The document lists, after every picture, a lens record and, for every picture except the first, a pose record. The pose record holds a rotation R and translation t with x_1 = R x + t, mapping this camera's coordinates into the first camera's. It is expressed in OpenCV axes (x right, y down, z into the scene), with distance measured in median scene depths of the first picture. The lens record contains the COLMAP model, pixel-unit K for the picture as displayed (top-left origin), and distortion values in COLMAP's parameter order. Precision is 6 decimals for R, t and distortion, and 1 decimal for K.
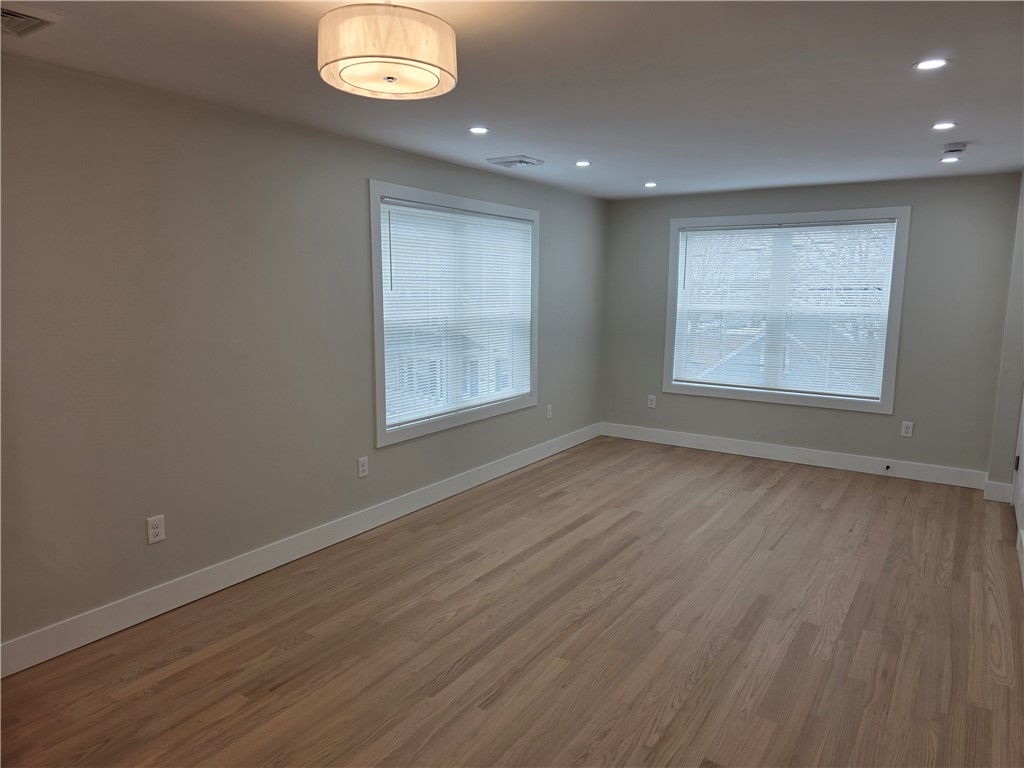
lens RADIAL K [[679.8, 0, 510.4], [0, 679.8, 385.1], [0, 0, 1]] dist [0.007552, 0.001900]
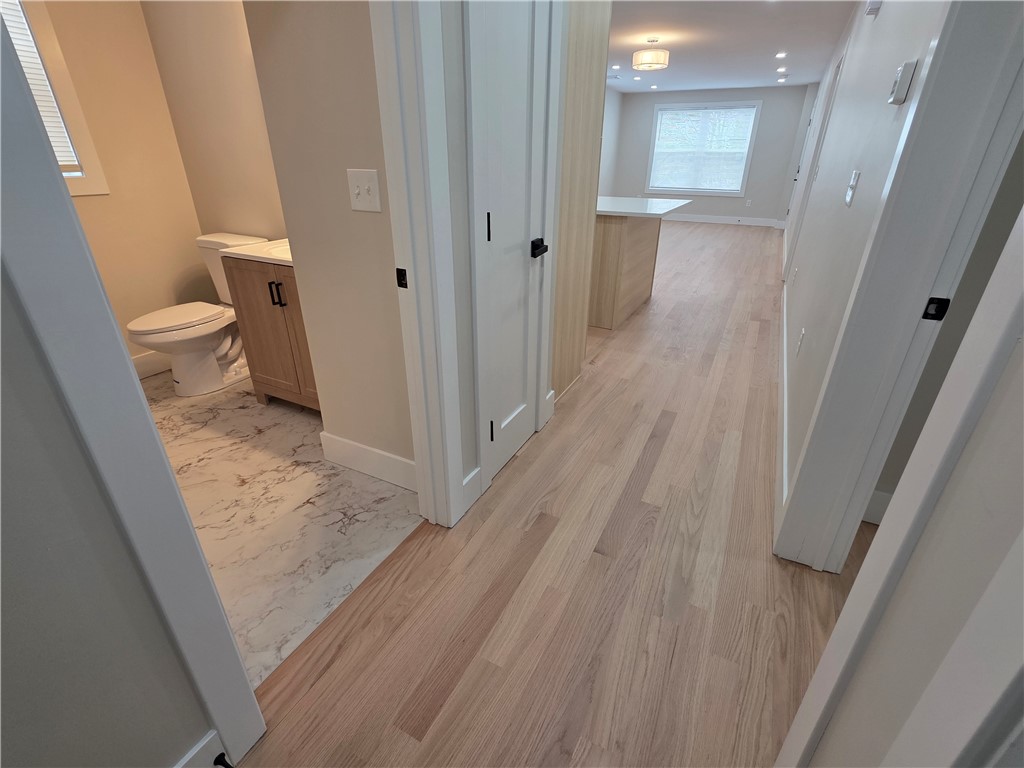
lens RADIAL K [[476.2, 0, 514.2], [0, 476.2, 385.7], [0, 0, 1]] dist [0.001323, 0.000576]
pose [[0.992745, -0.051710, 0.108553, -0.464063], [0.016786, 0.953564, 0.300722, 0.157430], [-0.119062, -0.296718, 0.947514, -0.699475]]
